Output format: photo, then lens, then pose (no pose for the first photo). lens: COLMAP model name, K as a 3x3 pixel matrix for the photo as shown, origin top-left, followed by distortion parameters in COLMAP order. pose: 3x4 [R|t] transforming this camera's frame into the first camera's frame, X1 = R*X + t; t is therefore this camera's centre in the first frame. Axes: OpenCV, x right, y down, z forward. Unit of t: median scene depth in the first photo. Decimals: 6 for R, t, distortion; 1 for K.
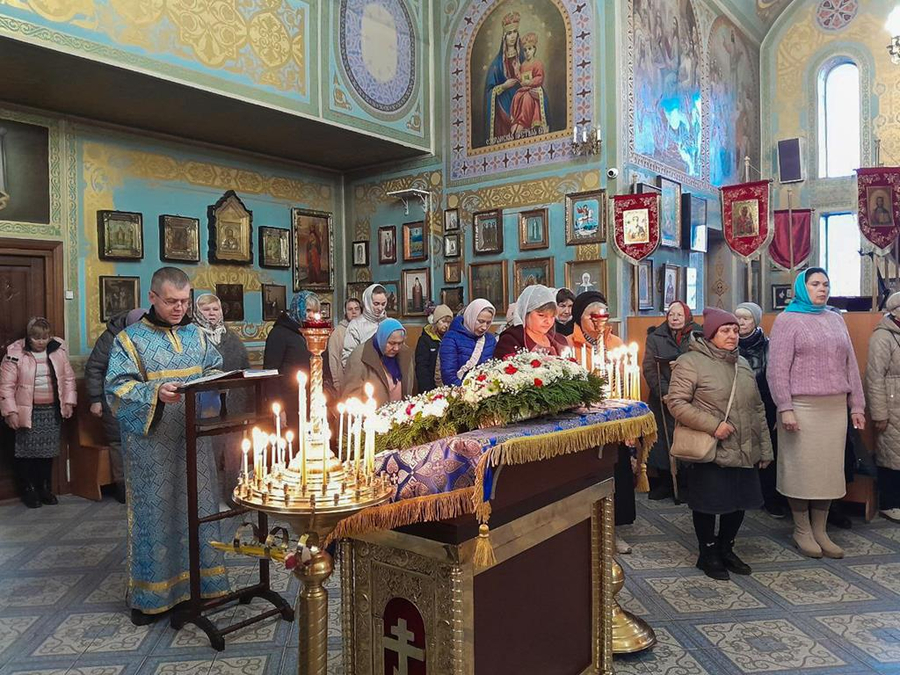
lens RADIAL K [[714.4, 0, 450.0], [0, 714.4, 337.5], [0, 0, 1]] dist [0.087602, -0.218822]
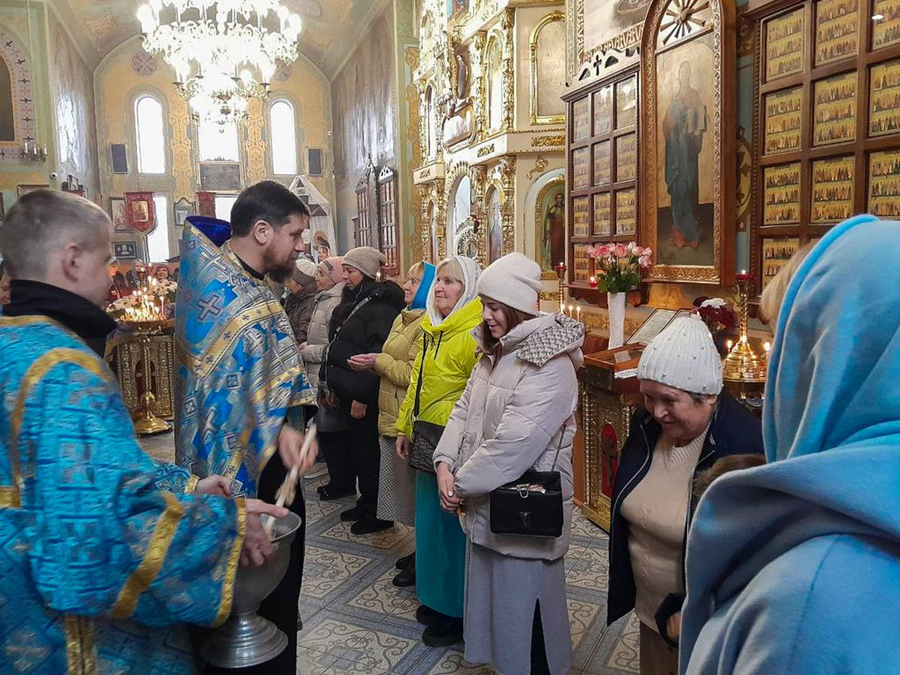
lens RADIAL K [[758.4, 0, 450.0], [0, 758.4, 337.5], [0, 0, 1]] dist [0.005893, -0.078361]
pose [[0.548347, -0.098546, 0.830424, -0.621802], [0.035299, 0.994875, 0.094753, -0.001553], [-0.835505, -0.022645, 0.549015, -0.563880]]
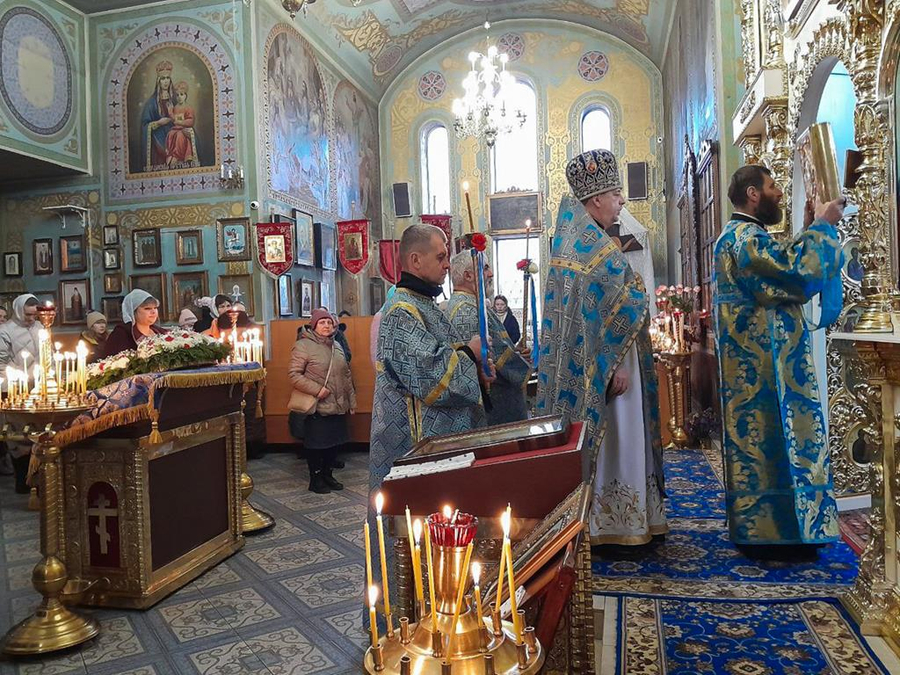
lens RADIAL K [[725.6, 0, 440.5], [0, 725.6, 340.7], [0, 0, 1]] dist [0.035356, -0.082663]
pose [[0.905383, -0.021001, 0.424077, -0.018561], [0.028516, 0.999529, -0.011380, 0.025882], [-0.423638, 0.022397, 0.905555, -0.238890]]
